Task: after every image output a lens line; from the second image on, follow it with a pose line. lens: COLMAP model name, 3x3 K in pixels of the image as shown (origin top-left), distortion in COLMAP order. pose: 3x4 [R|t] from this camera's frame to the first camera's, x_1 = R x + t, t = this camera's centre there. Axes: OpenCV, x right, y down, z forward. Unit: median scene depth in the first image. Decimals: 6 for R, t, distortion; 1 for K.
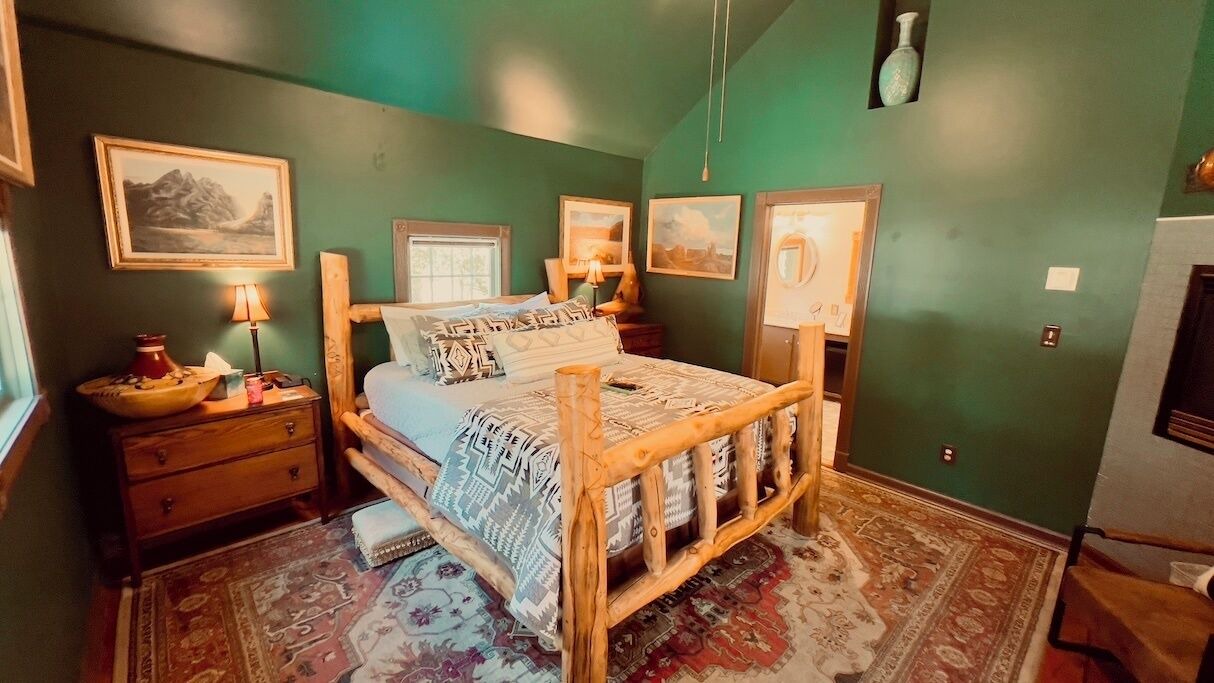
lens RADIAL K [[483.4, 0, 604.4], [0, 483.4, 339.7], [0, 0, 1]] dist [-0.002215, 0.001826]
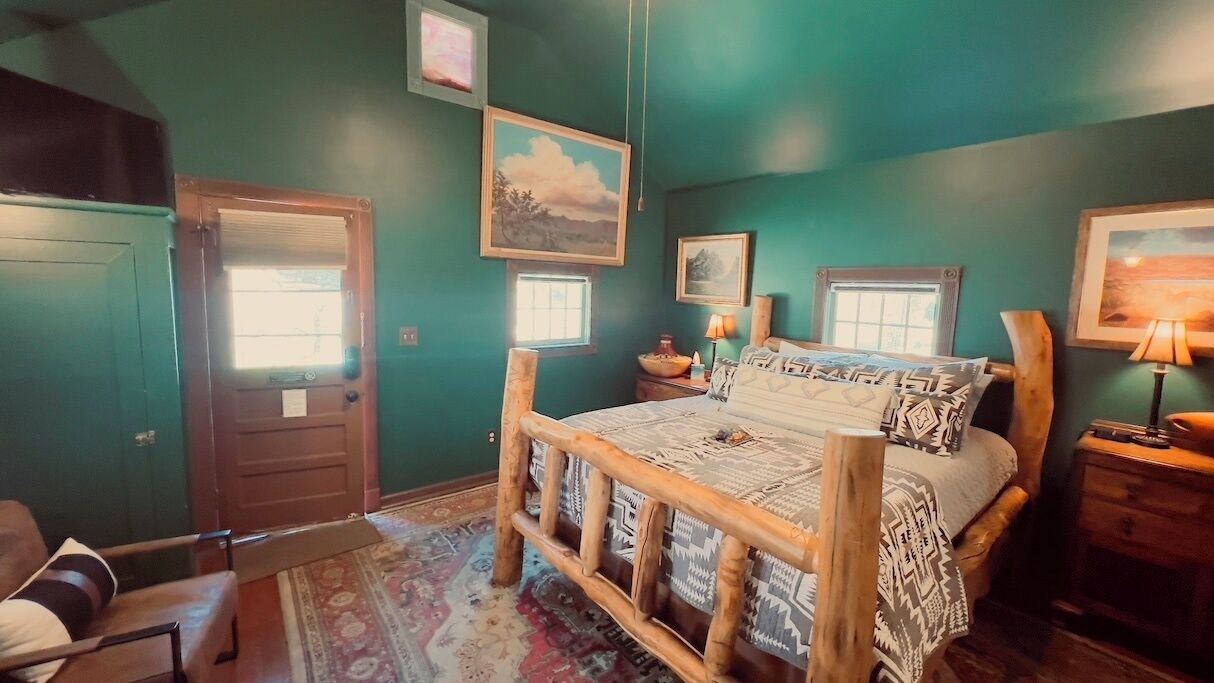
lens RADIAL K [[483.4, 0, 603.4], [0, 483.4, 340.9], [0, 0, 1]] dist [-0.002215, 0.001826]
pose [[-0.083964, 0.084009, -0.992921, 0.974475], [-0.215359, 0.971360, 0.100396, -0.121546], [0.972919, 0.222264, -0.063467, 0.838414]]
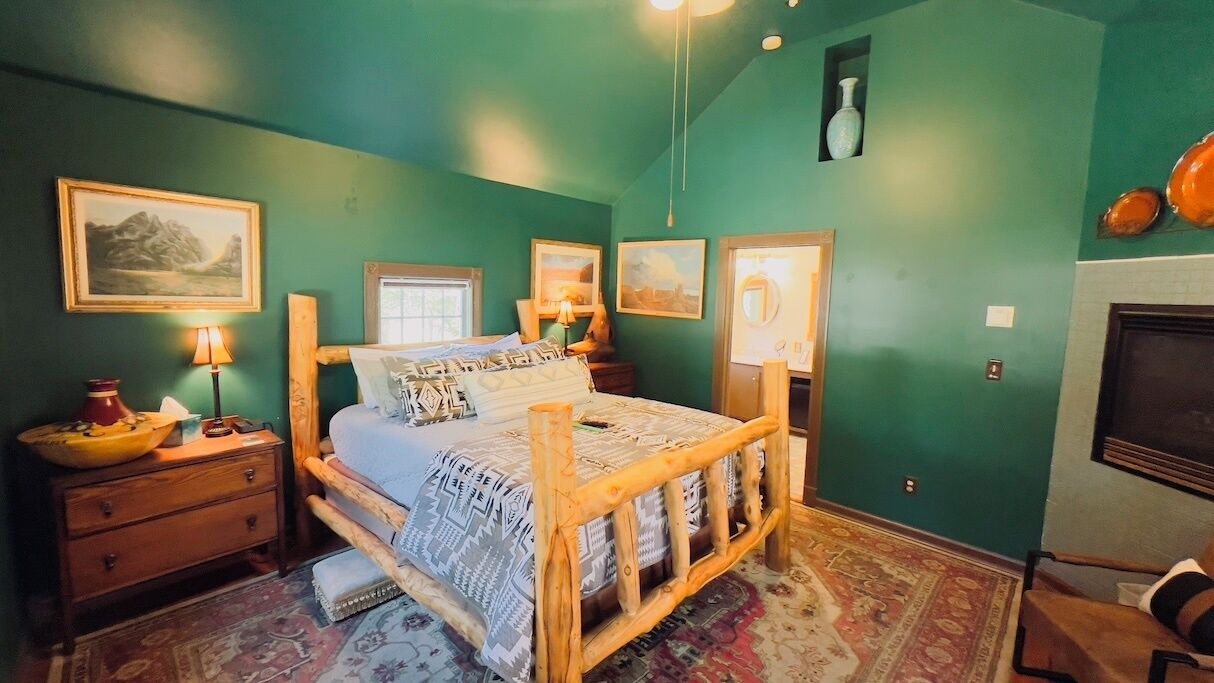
lens RADIAL K [[483.4, 0, 603.9], [0, 483.4, 340.5], [0, 0, 1]] dist [-0.002215, 0.001826]
pose [[0.998235, -0.008356, 0.058801, -0.000625], [0.013099, 0.996648, -0.080751, 0.003396], [-0.057929, 0.081379, 0.994998, -0.020758]]
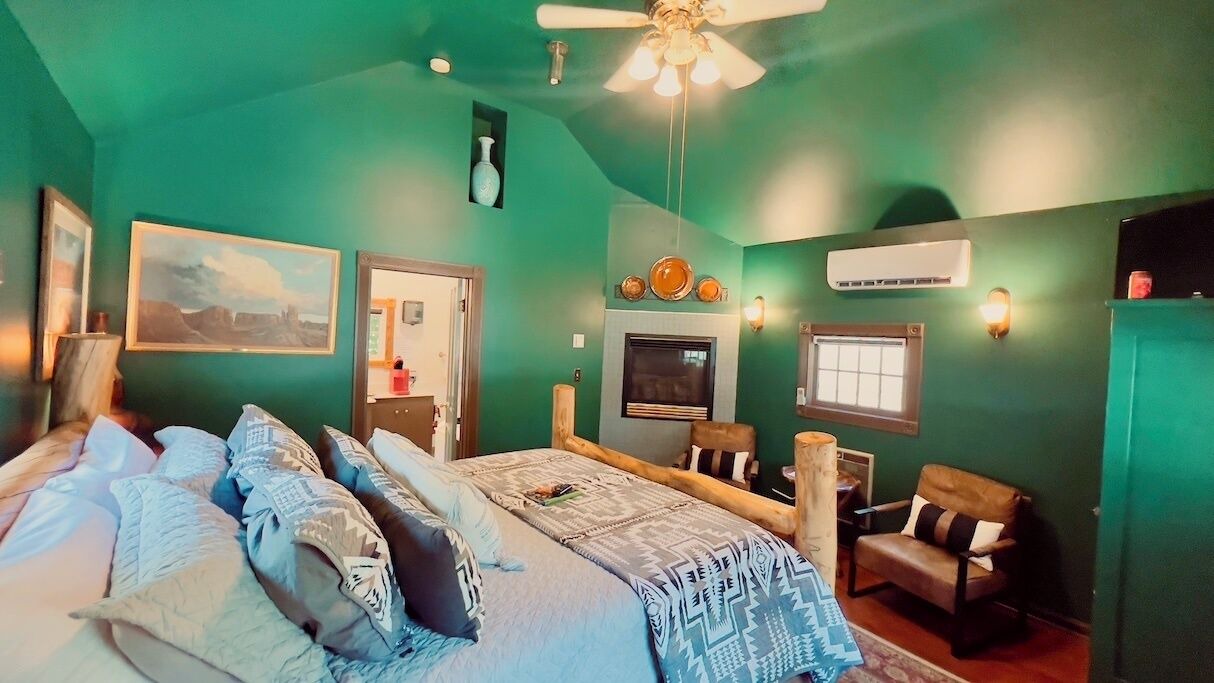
lens RADIAL K [[483.4, 0, 606.5], [0, 483.4, 345.4], [0, 0, 1]] dist [-0.002215, 0.001826]
pose [[0.073370, -0.051890, 0.995954, -0.809914], [0.142154, 0.988993, 0.041056, -0.184544], [-0.987122, 0.138566, 0.079939, 0.855012]]
